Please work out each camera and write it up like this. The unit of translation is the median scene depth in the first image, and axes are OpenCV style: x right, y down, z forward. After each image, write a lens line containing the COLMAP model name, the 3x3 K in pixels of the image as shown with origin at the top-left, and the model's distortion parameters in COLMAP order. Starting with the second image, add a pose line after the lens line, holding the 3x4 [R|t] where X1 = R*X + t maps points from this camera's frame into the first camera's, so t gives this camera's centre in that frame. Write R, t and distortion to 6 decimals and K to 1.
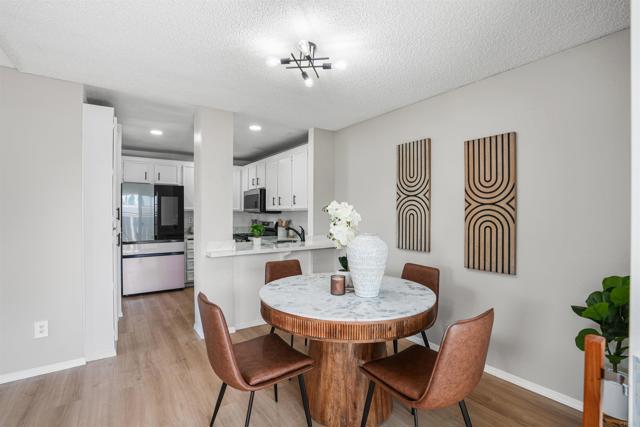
lens RADIAL K [[300.0, 0, 316.7], [0, 300.0, 212.1], [0, 0, 1]] dist [-0.038818, 0.000726]
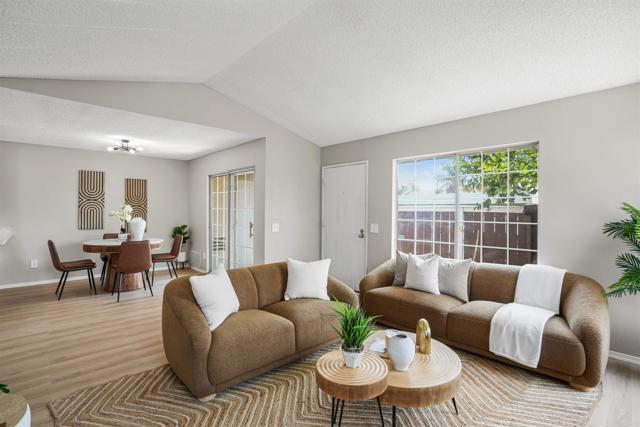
lens RADIAL K [[300.0, 0, 316.7], [0, 300.0, 212.1], [0, 0, 1]] dist [-0.038818, 0.000726]
pose [[-0.162565, -0.001588, 0.986697, -1.813922], [-0.003948, 0.999992, 0.000959, 0.014847], [-0.986690, -0.003739, -0.162570, -0.094070]]
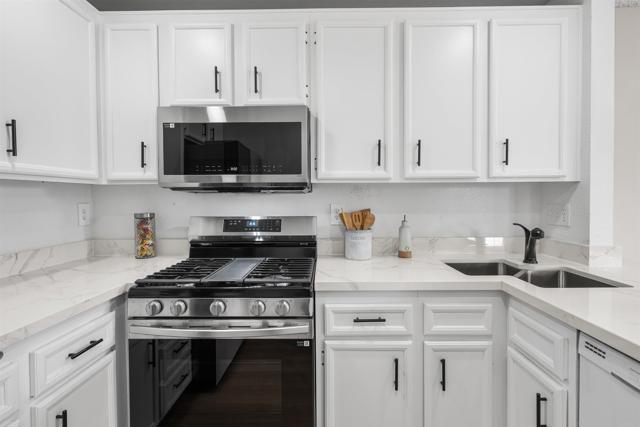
lens RADIAL K [[309.2, 0, 319.7], [0, 309.2, 204.7], [0, 0, 1]] dist [-0.000944, -0.000360]
pose [[0.582255, -0.020776, 0.812741, -0.758890], [0.005427, 0.999750, 0.021668, 0.019616], [-0.812988, -0.008206, 0.582223, 1.457812]]
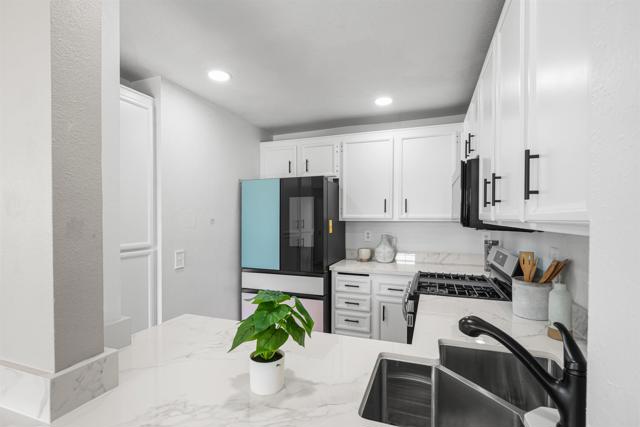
lens RADIAL K [[304.4, 0, 320.8], [0, 304.4, 221.0], [0, 0, 1]] dist [0.000491, 0.000160]
pose [[0.573964, 0.011933, -0.818794, 0.016383], [0.001369, 0.999878, 0.015532, -0.024346], [0.818879, -0.010035, 0.573878, 1.183398]]
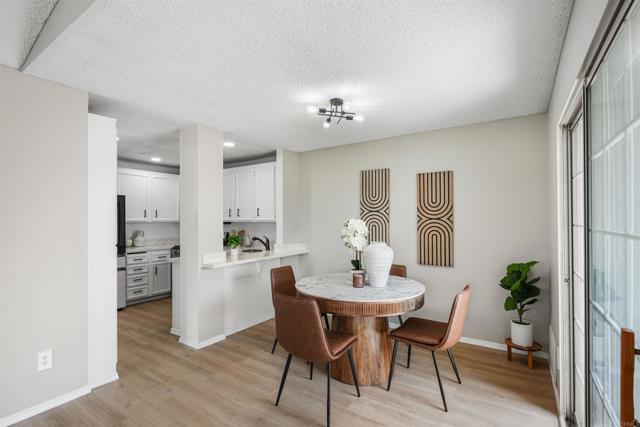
lens RADIAL K [[305.5, 0, 320.0], [0, 305.5, 213.5], [0, 0, 1]] dist [-0.015319, -0.000631]
pose [[0.931039, 0.002754, 0.364910, -0.403325], [0.003910, 0.999839, -0.017524, -0.023933], [-0.364899, 0.017743, 0.930878, -0.152862]]
